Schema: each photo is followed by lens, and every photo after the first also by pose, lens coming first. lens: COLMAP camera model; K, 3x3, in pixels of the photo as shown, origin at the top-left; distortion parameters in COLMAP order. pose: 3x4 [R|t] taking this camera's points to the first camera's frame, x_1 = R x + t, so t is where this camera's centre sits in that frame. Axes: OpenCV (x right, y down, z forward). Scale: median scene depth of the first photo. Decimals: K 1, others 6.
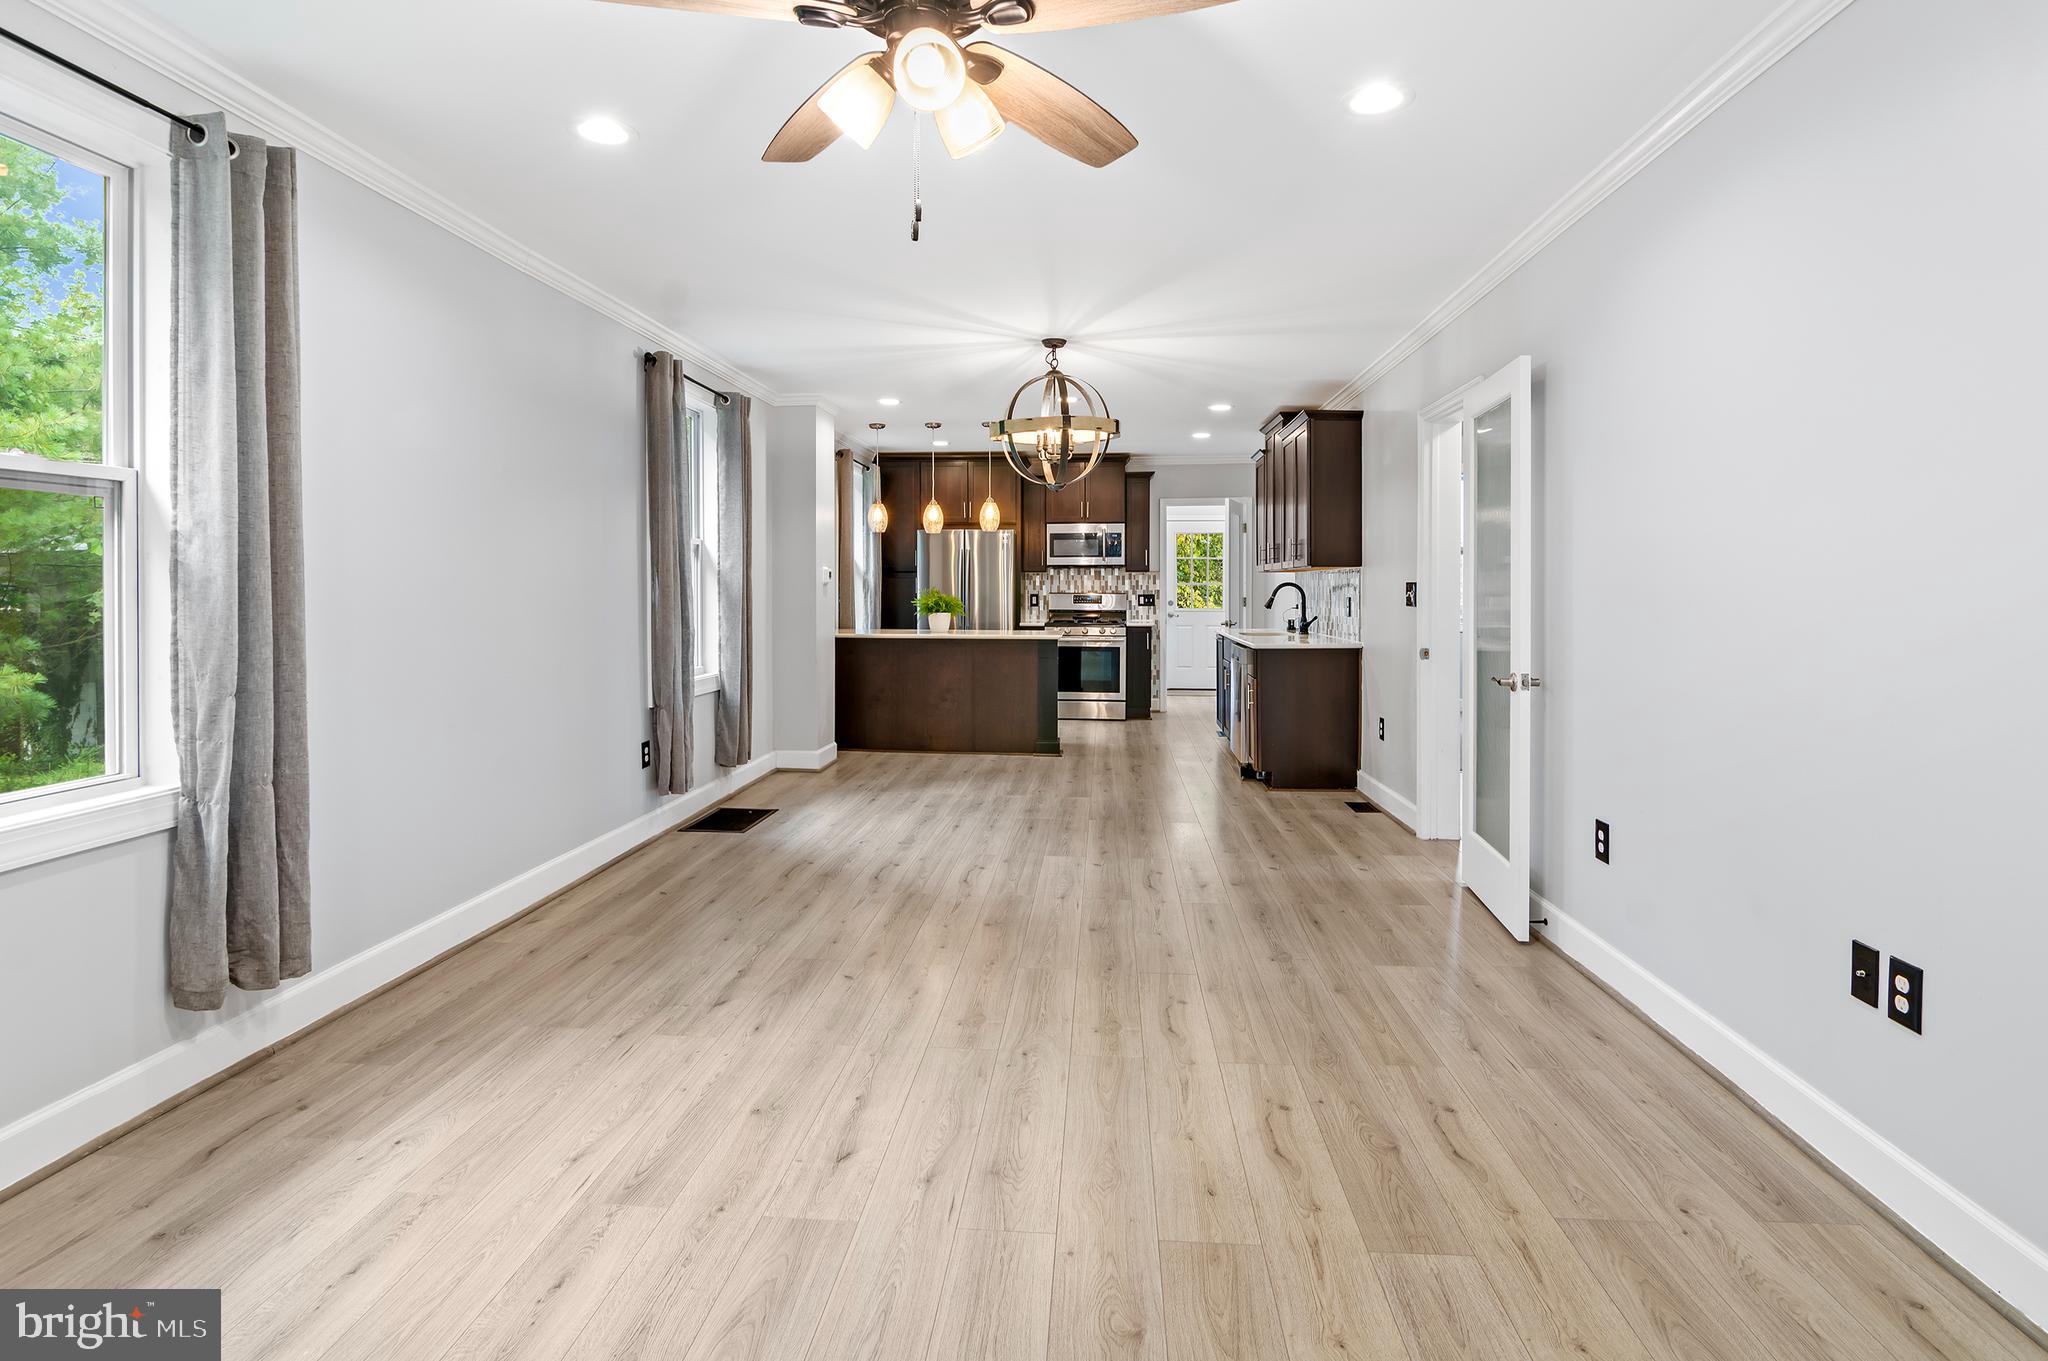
lens RADIAL K [[1048.6, 0, 1014.5], [0, 1048.6, 570.2], [0, 0, 1]] dist [-0.001906, -0.006562]
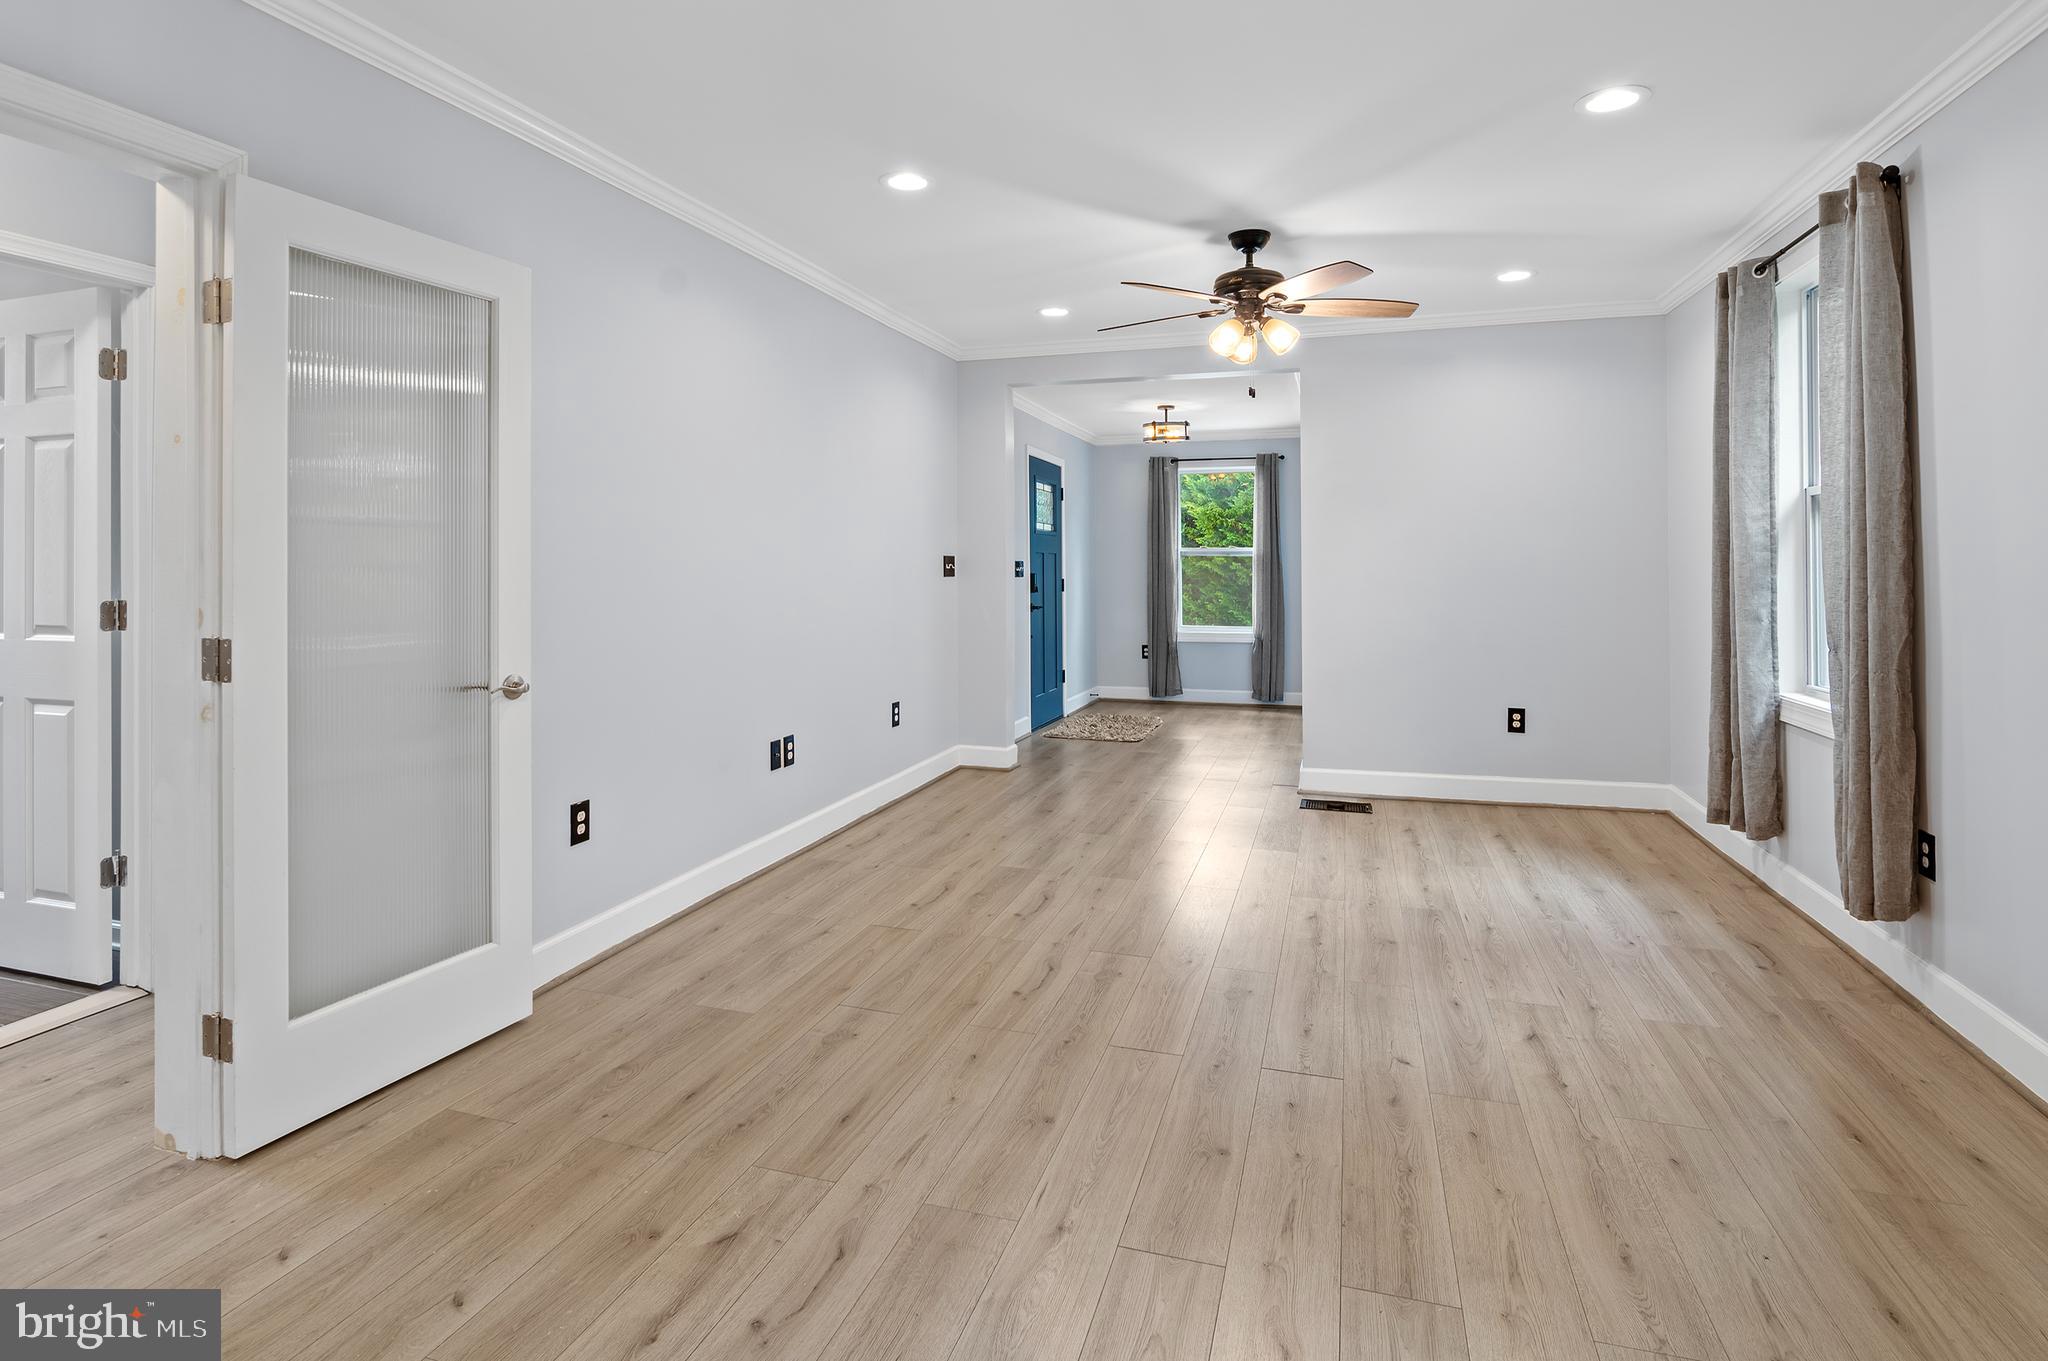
lens RADIAL K [[1048.6, 0, 1018.2], [0, 1048.6, 538.5], [0, 0, 1]] dist [-0.001906, -0.006562]
pose [[-0.977576, 0.003266, 0.210557, -0.046726], [-0.005212, 0.999198, -0.039696, 0.033647], [-0.210518, -0.039903, -0.976775, 2.020075]]
